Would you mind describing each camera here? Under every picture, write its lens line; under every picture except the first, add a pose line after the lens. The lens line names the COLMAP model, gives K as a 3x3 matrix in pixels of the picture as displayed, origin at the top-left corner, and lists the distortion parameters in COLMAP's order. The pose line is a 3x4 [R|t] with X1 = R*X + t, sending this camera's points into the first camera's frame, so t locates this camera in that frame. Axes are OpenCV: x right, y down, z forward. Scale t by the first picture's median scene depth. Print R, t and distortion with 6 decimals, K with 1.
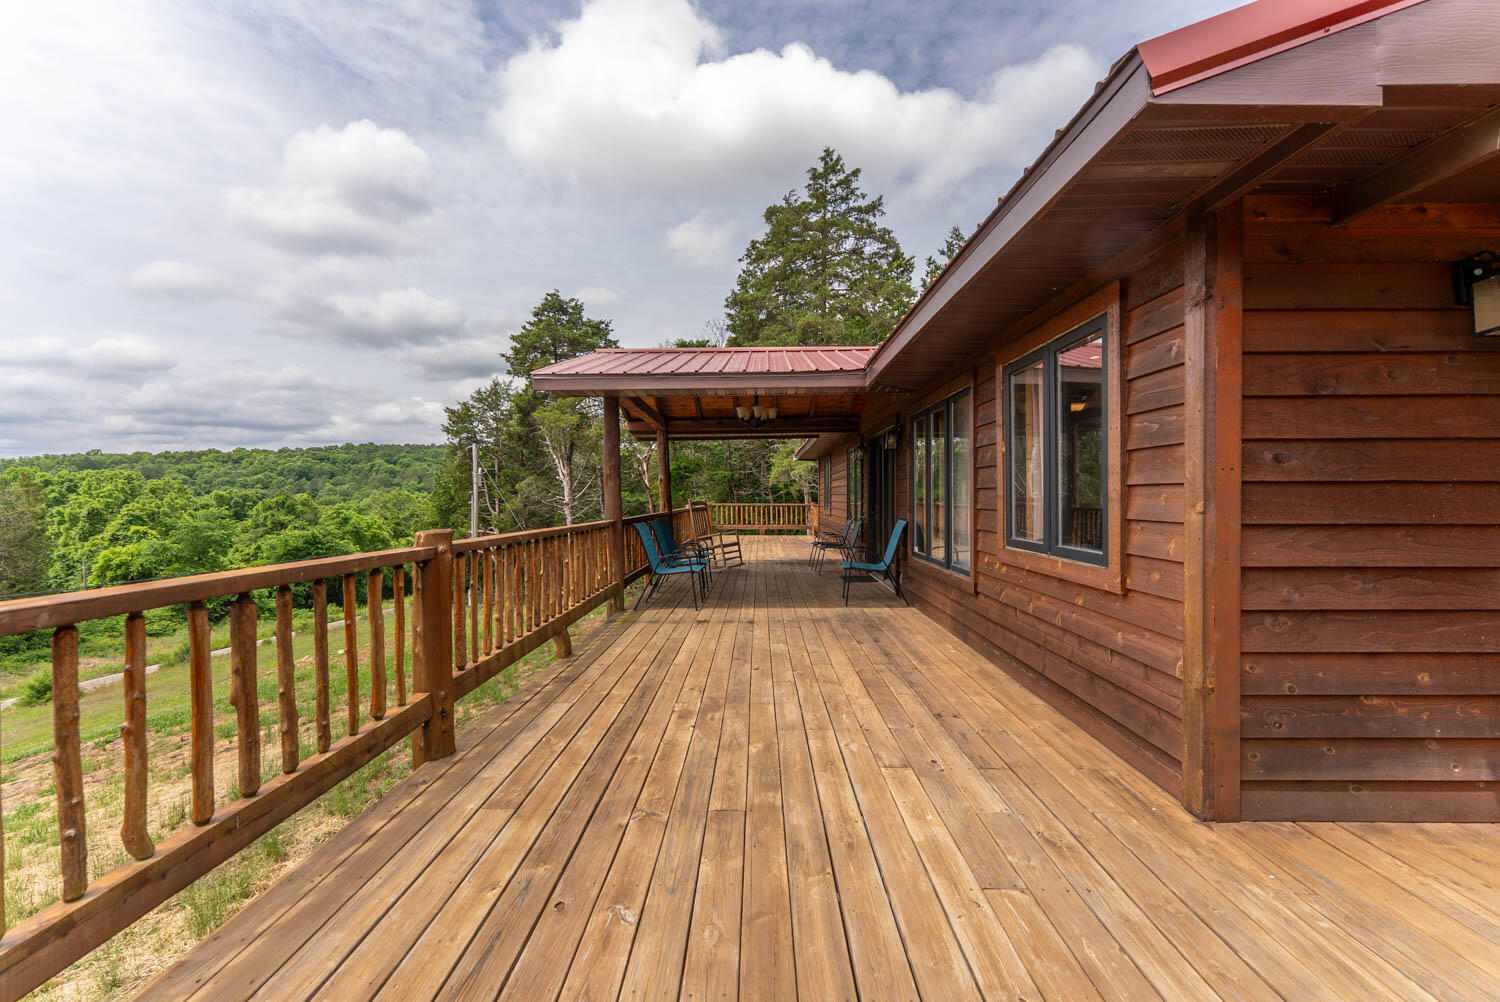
lens RADIAL K [[597.8, 0, 744.1], [0, 597.8, 503.7], [0, 0, 1]] dist [0.003566, -0.000611]
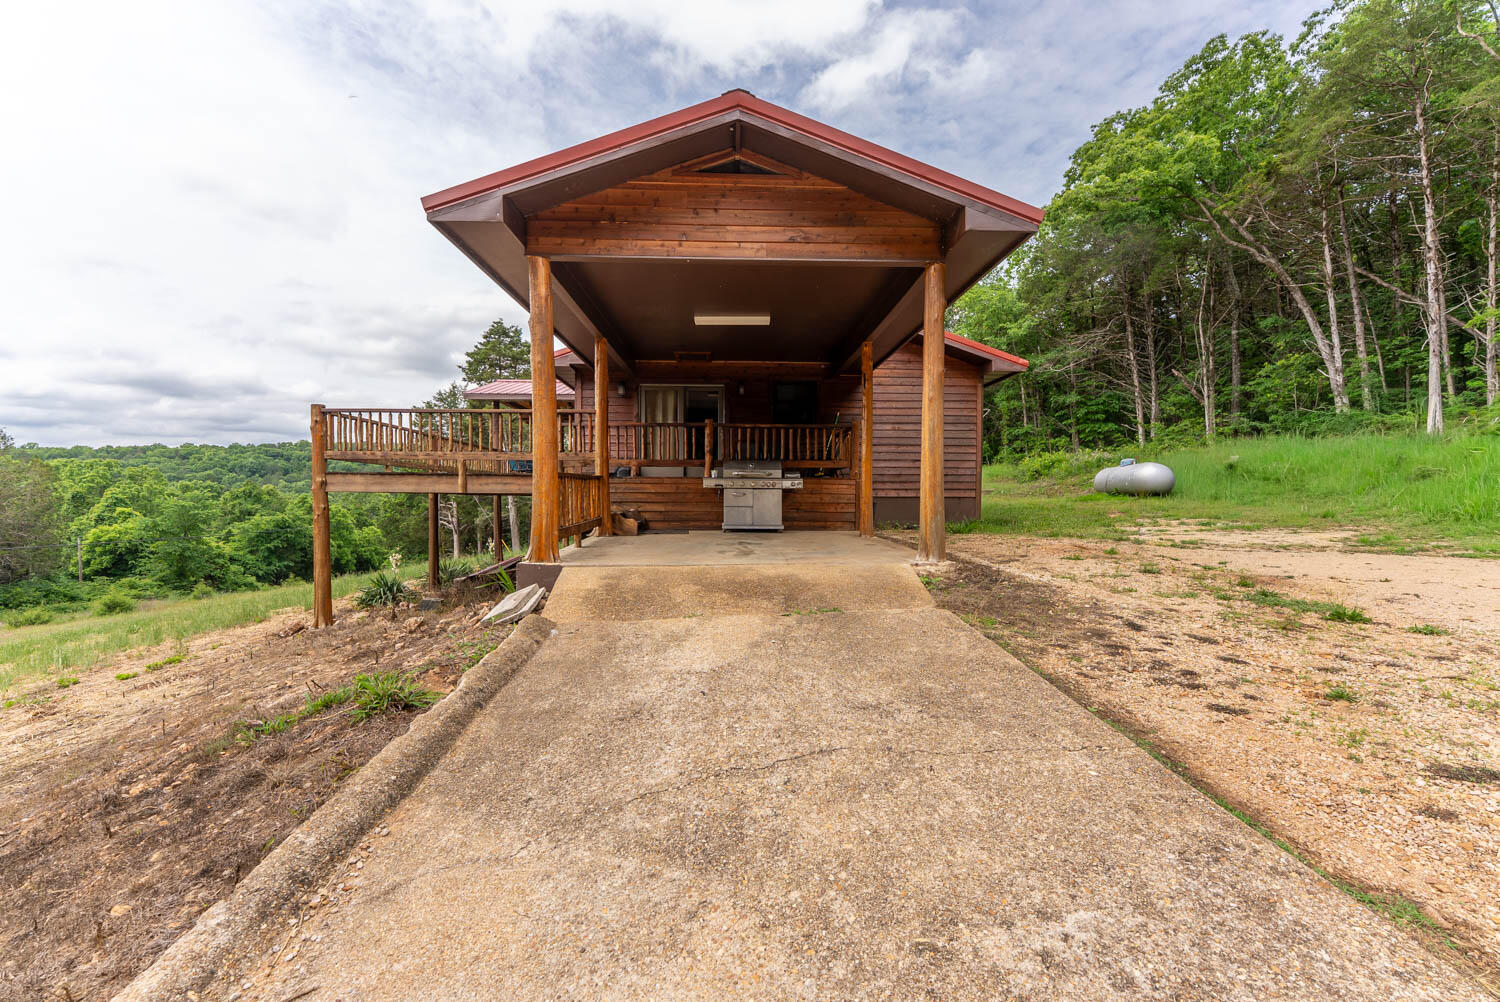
lens RADIAL K [[597.8, 0, 744.1], [0, 597.8, 503.7], [0, 0, 1]] dist [0.003566, -0.000611]
pose [[0.998464, 0.007880, 0.054840, 0.070167], [-0.007588, 0.999956, -0.005539, 0.025921], [-0.054881, 0.005115, 0.998480, -0.160280]]
